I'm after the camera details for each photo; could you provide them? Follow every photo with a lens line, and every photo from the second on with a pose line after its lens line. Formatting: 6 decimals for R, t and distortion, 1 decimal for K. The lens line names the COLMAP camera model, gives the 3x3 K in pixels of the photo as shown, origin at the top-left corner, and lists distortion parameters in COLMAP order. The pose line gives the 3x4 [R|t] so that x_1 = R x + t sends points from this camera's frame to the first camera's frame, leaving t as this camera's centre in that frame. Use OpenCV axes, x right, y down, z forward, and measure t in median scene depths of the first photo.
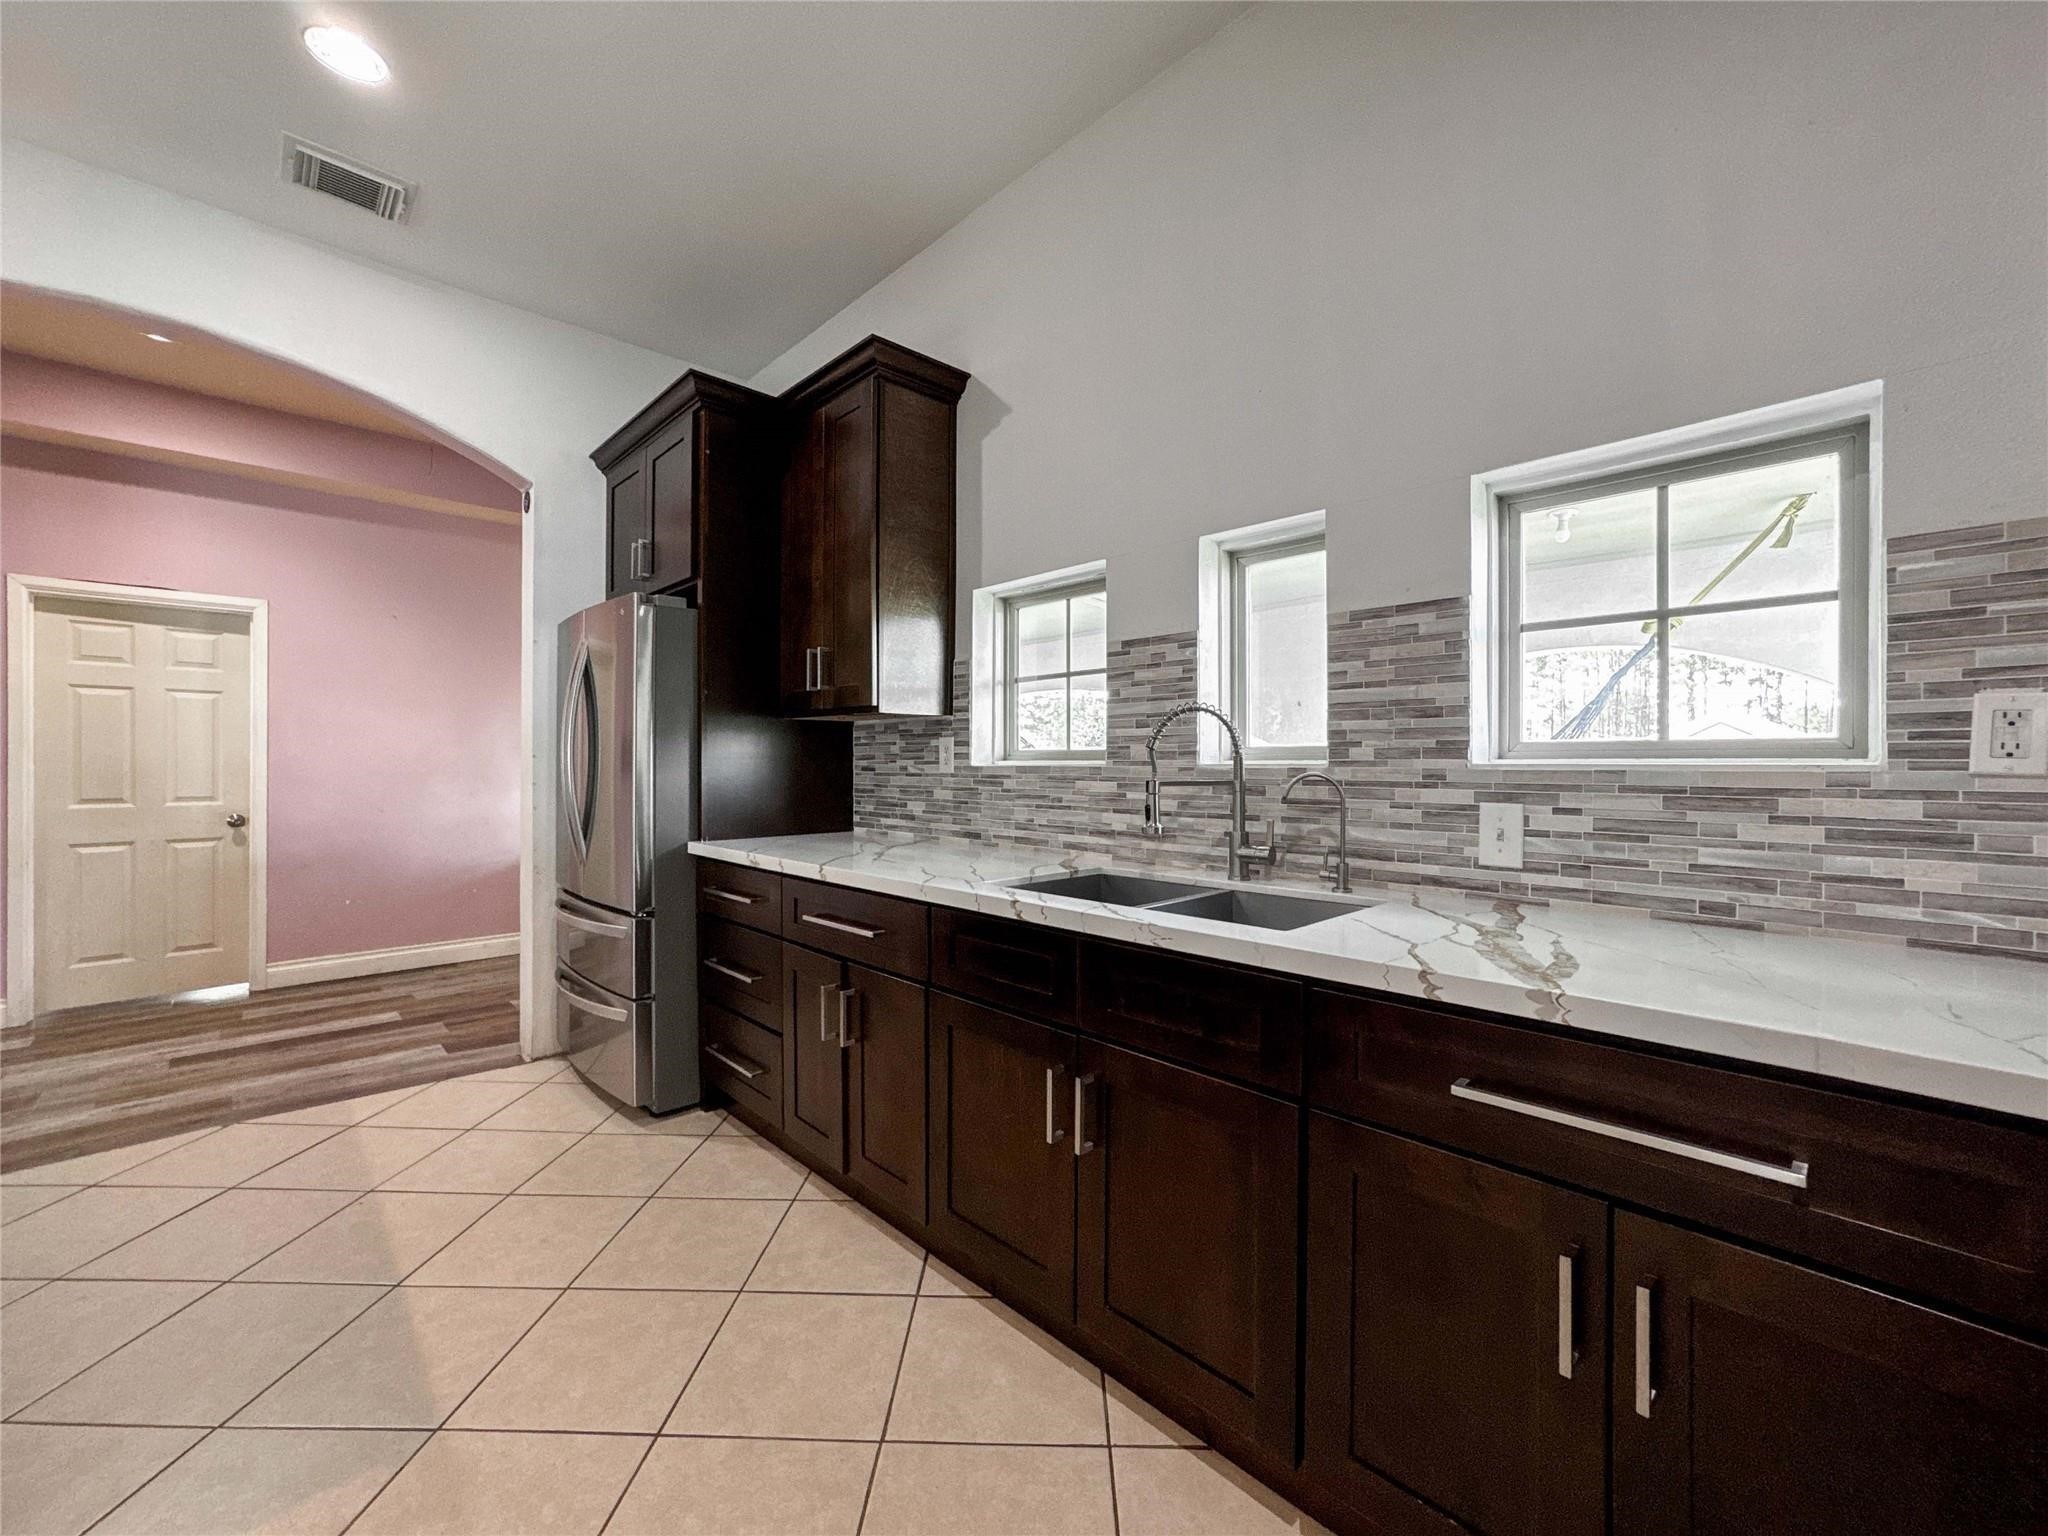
lens RADIAL K [[827.7, 0, 1026.2], [0, 827.7, 766.0], [0, 0, 1]] dist [-0.035554, 0.008672]
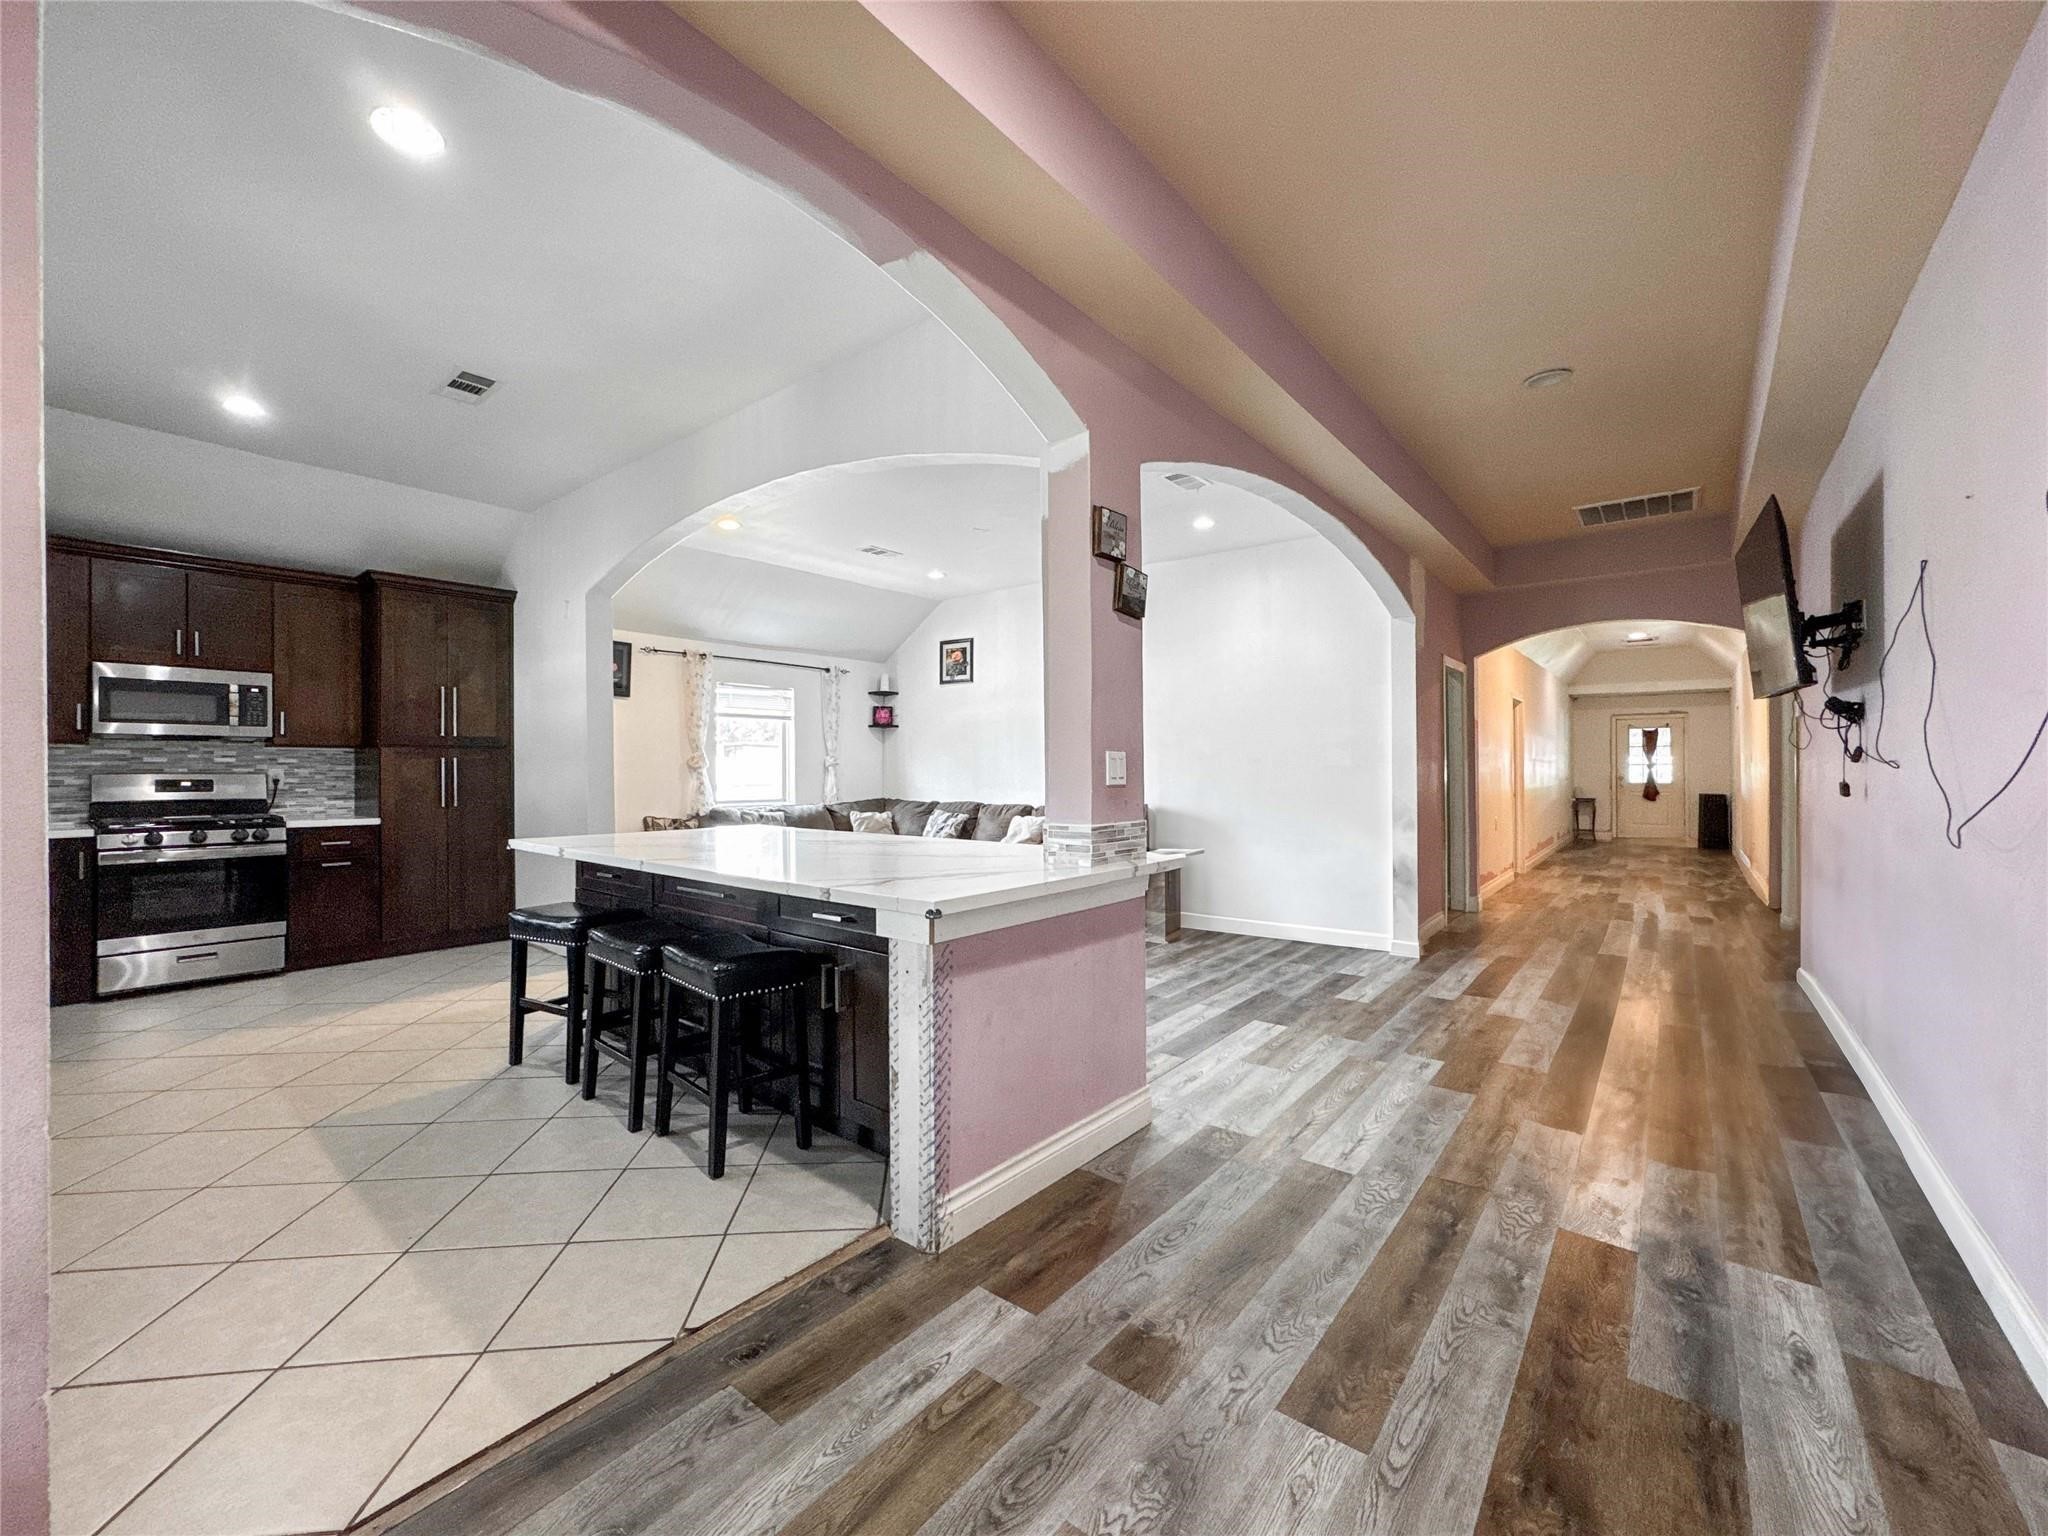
lens RADIAL K [[827.7, 0, 1021.7], [0, 827.7, 772.6], [0, 0, 1]] dist [-0.035554, 0.008672]
pose [[-0.992670, 0.001512, -0.120843, -1.217977], [0.001585, 0.999999, -0.000503, -0.020160], [0.120842, -0.000691, -0.992671, 1.739720]]
